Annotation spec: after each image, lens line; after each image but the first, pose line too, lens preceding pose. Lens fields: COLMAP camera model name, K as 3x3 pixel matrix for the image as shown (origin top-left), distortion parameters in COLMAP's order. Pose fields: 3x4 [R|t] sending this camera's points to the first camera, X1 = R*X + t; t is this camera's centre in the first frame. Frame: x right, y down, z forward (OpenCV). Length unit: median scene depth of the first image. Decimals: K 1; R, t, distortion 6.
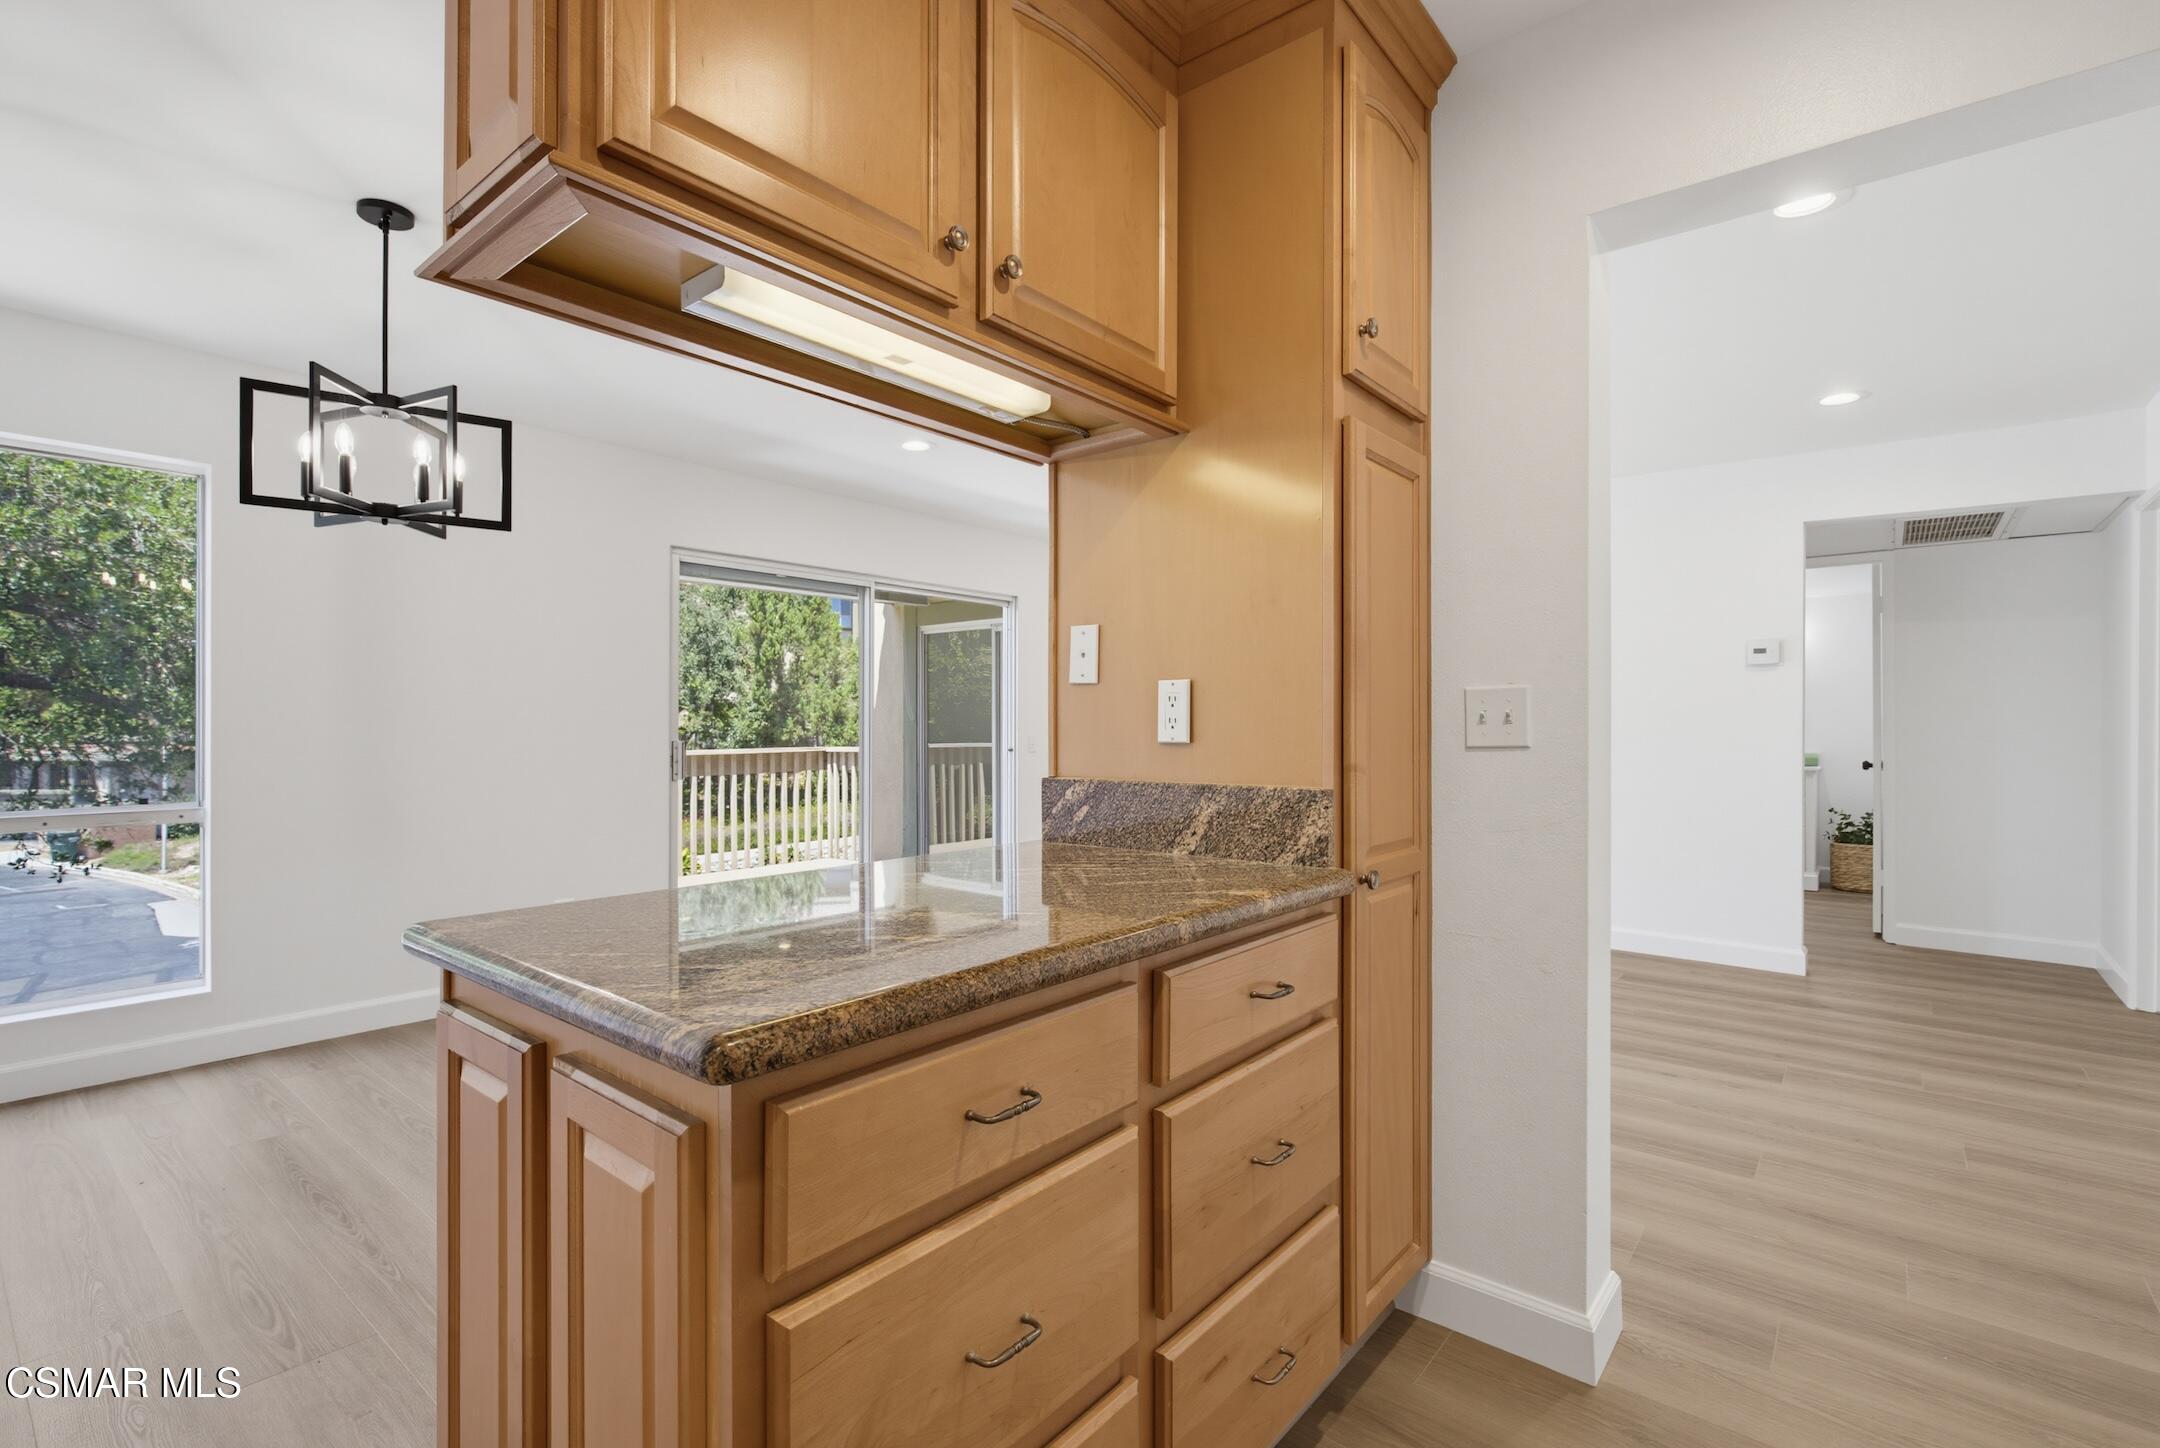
lens RADIAL K [[977.6, 0, 1078.3], [0, 977.6, 717.6], [0, 0, 1]] dist [0.000843, -0.000569]
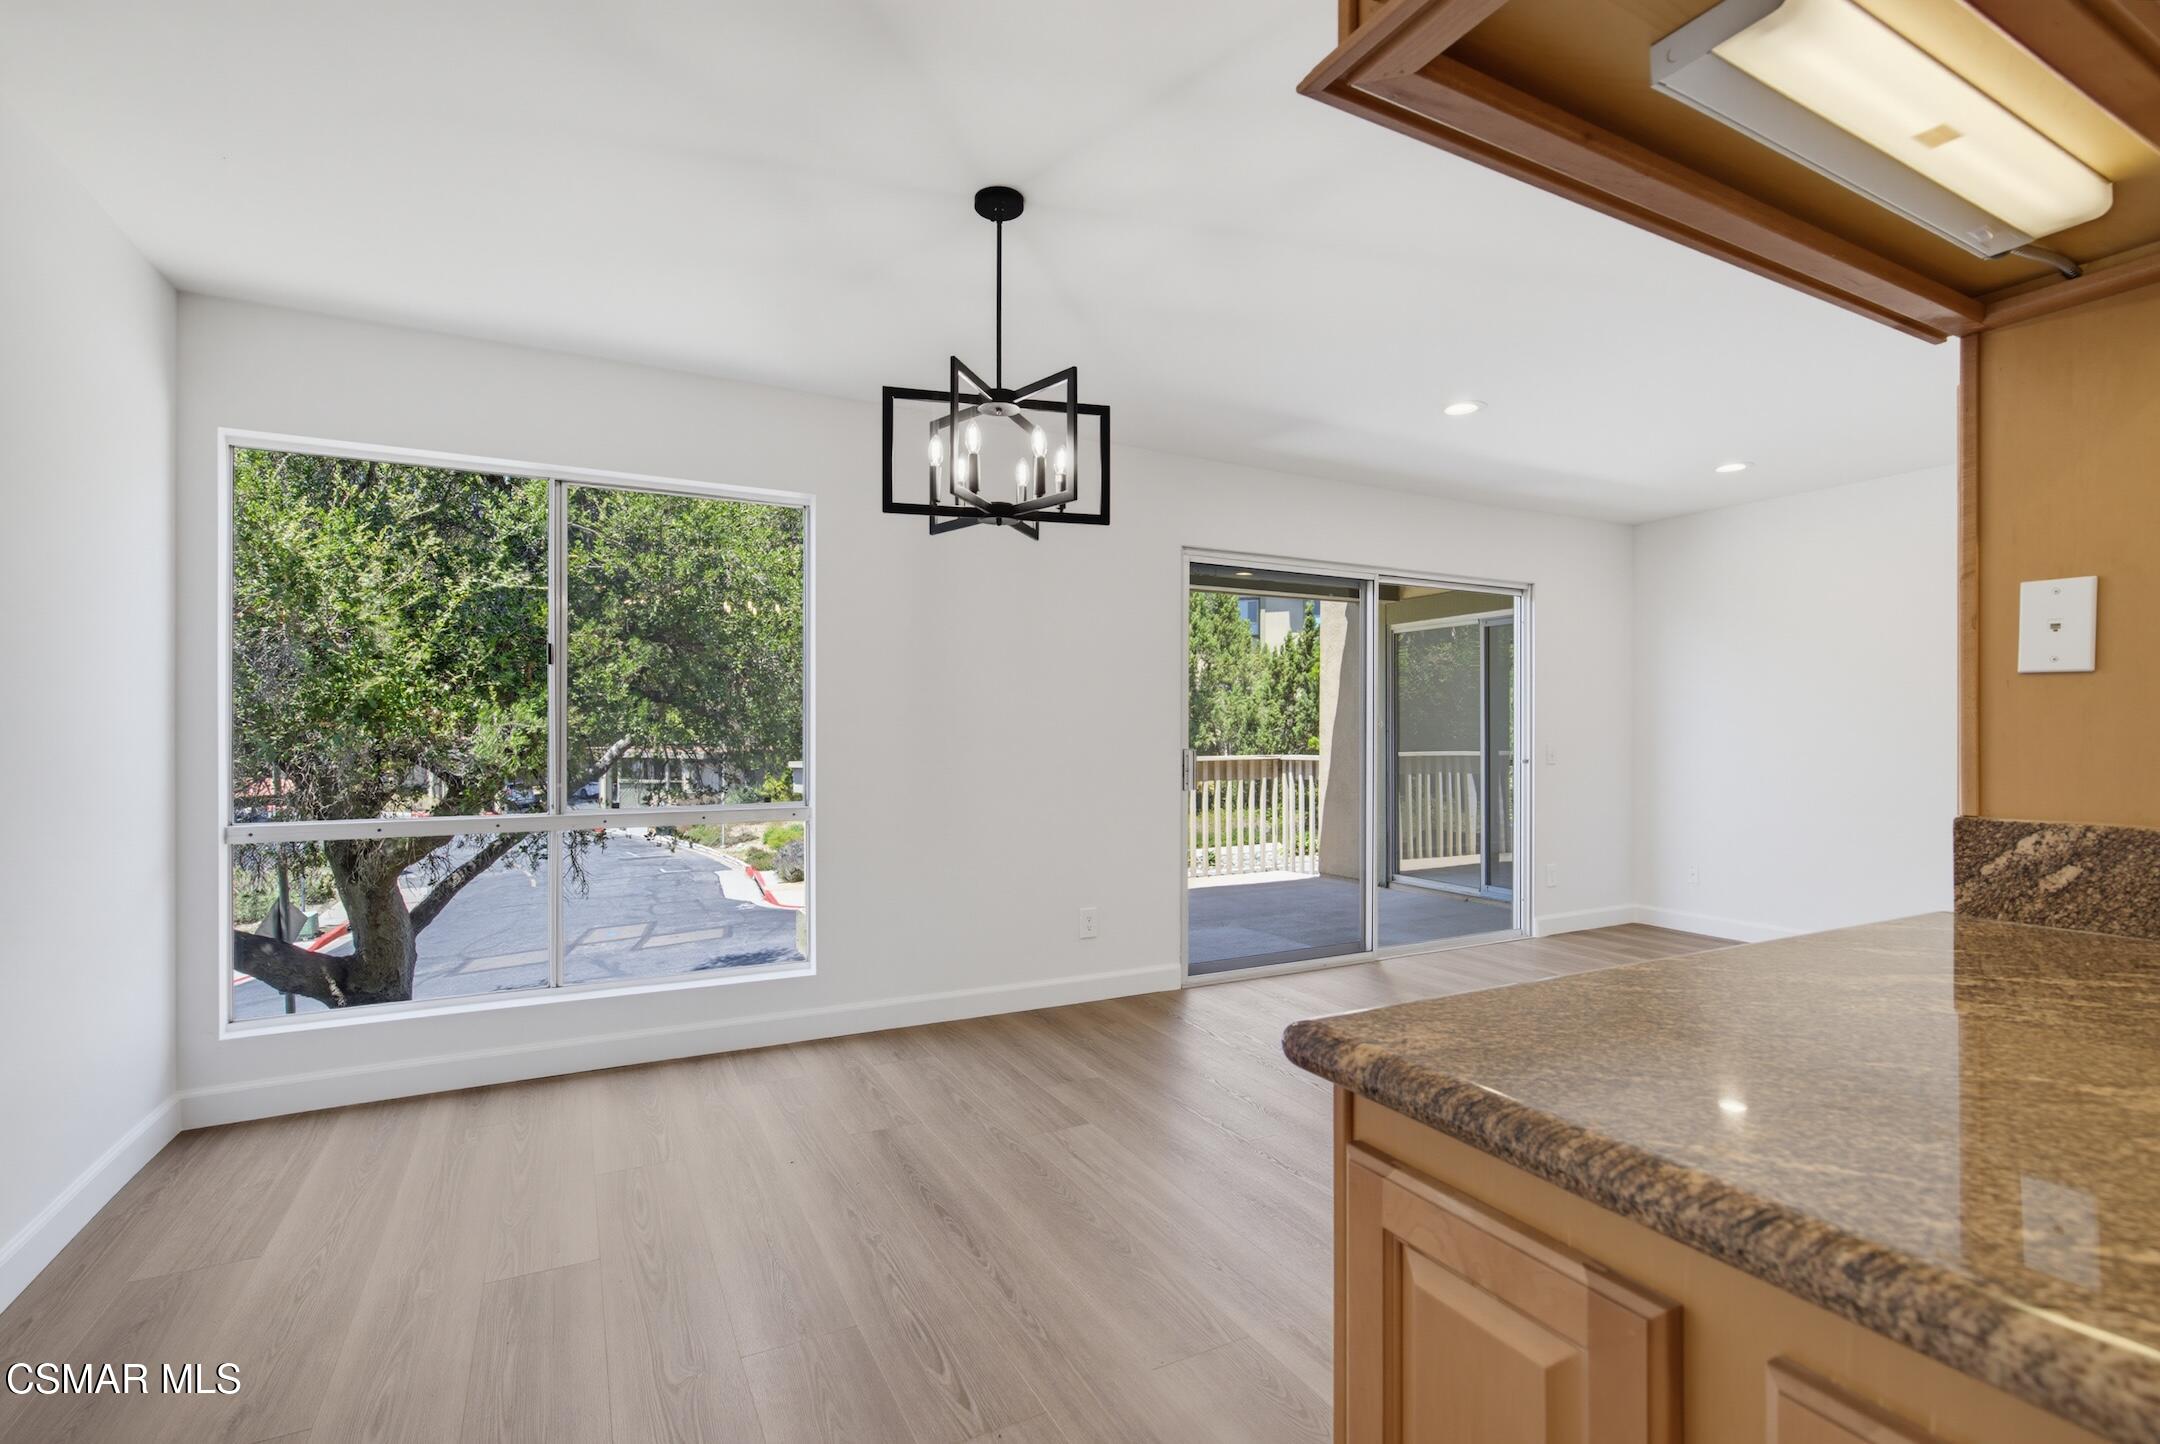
lens RADIAL K [[977.6, 0, 1090.4], [0, 977.6, 723.2], [0, 0, 1]] dist [0.000843, -0.000569]
pose [[0.926047, -0.000064, -0.377408, -0.090819], [-0.000375, 0.999999, -0.001090, -0.000256], [0.377408, 0.001151, 0.926046, 0.048738]]
